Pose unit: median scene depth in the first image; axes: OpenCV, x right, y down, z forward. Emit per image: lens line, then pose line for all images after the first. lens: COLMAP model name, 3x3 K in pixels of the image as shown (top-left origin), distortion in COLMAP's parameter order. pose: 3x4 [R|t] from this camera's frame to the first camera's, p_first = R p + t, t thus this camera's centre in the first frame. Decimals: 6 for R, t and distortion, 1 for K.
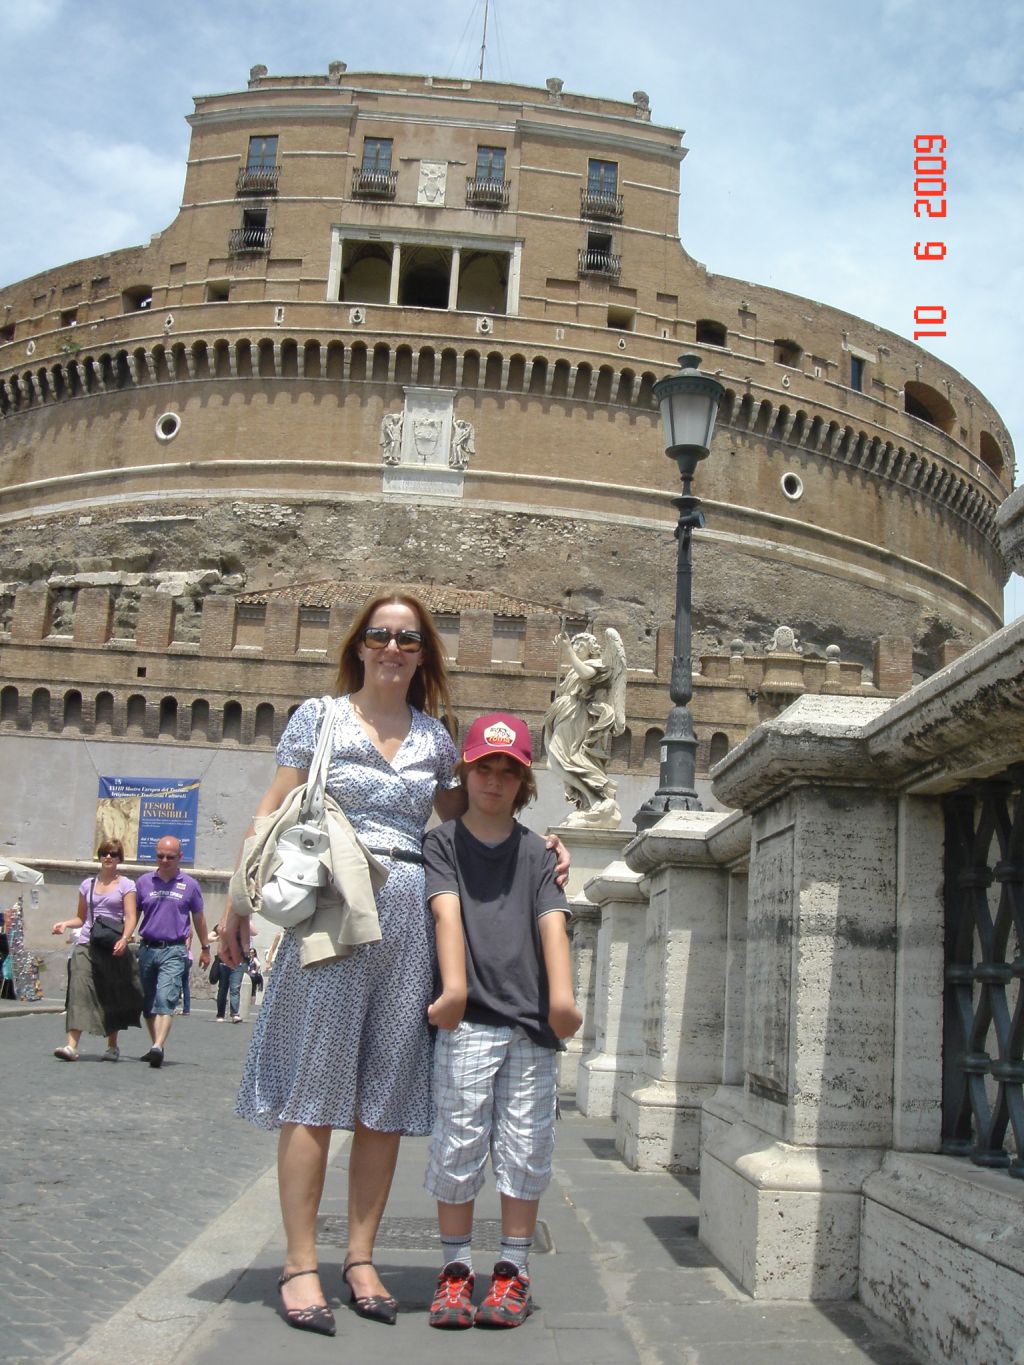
lens RADIAL K [[1563.2, 0, 512.0], [0, 1563.2, 682.5], [0, 0, 1]] dist [-0.188024, 0.173035]
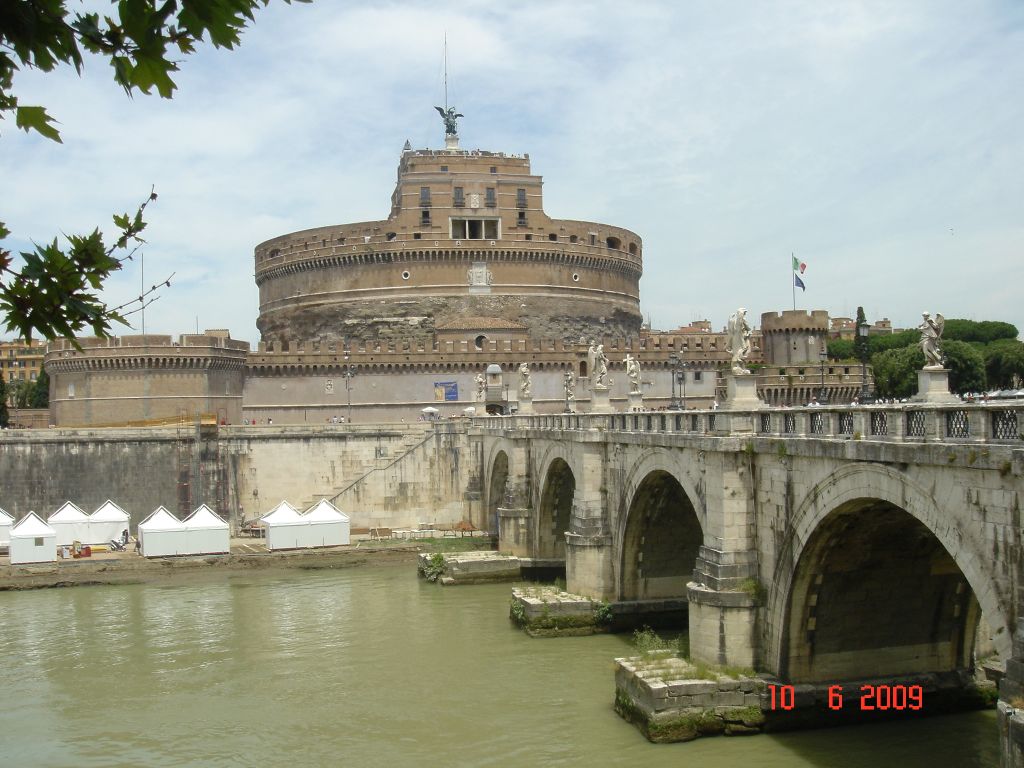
lens RADIAL K [[1172.7, 0, 512.0], [0, 1172.7, 384.0], [0, 0, 1]] dist [-0.188024, 0.173035]
pose [[0.983737, -0.073091, 0.164073, -0.443083], [0.044564, 0.984218, 0.171255, -0.369829], [-0.174001, -0.161158, 0.971469, -1.703227]]
